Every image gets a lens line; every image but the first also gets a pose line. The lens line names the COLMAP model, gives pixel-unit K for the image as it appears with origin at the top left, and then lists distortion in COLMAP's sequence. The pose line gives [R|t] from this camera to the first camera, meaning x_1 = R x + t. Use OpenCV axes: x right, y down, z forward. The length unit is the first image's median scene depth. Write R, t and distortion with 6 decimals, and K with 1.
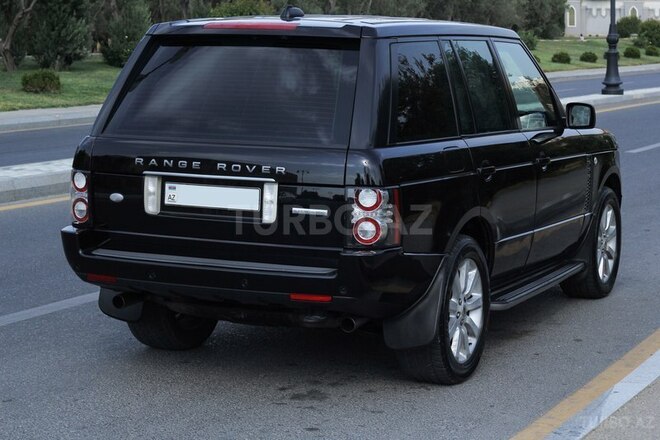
lens RADIAL K [[1573.5, 0, 330.0], [0, 1573.5, 220.0], [0, 0, 1]] dist [-0.066253, 0.505931]
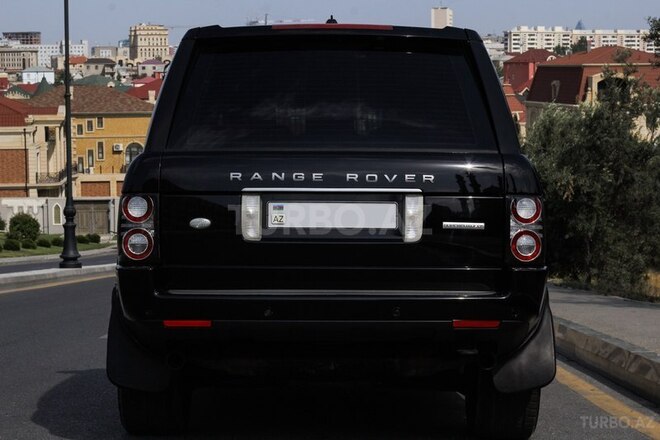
lens RADIAL K [[1573.5, 0, 330.0], [0, 1573.5, 220.0], [0, 0, 1]] dist [-0.066253, 0.505931]
pose [[0.906131, -0.003287, 0.422985, -0.426678], [0.059864, 0.990902, -0.120542, 0.087569], [-0.418740, 0.134548, 0.898083, 0.246245]]
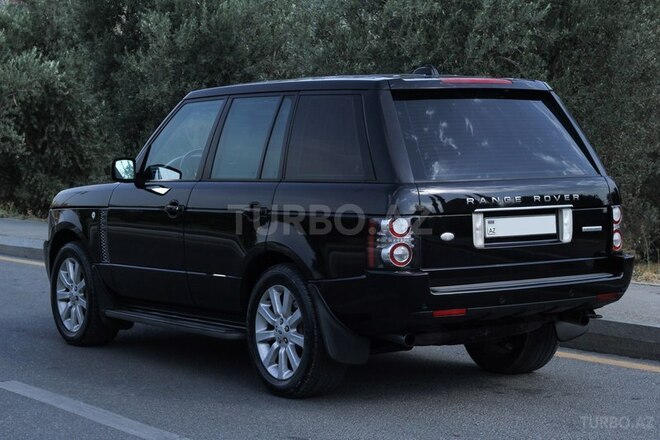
lens RADIAL K [[1573.5, 0, 330.0], [0, 1573.5, 220.0], [0, 0, 1]] dist [-0.066253, 0.505931]
pose [[0.507827, -0.084474, 0.857307, -1.119128], [0.102297, 0.994052, 0.037352, -0.075527], [-0.855364, 0.068732, 0.513448, 0.524421]]
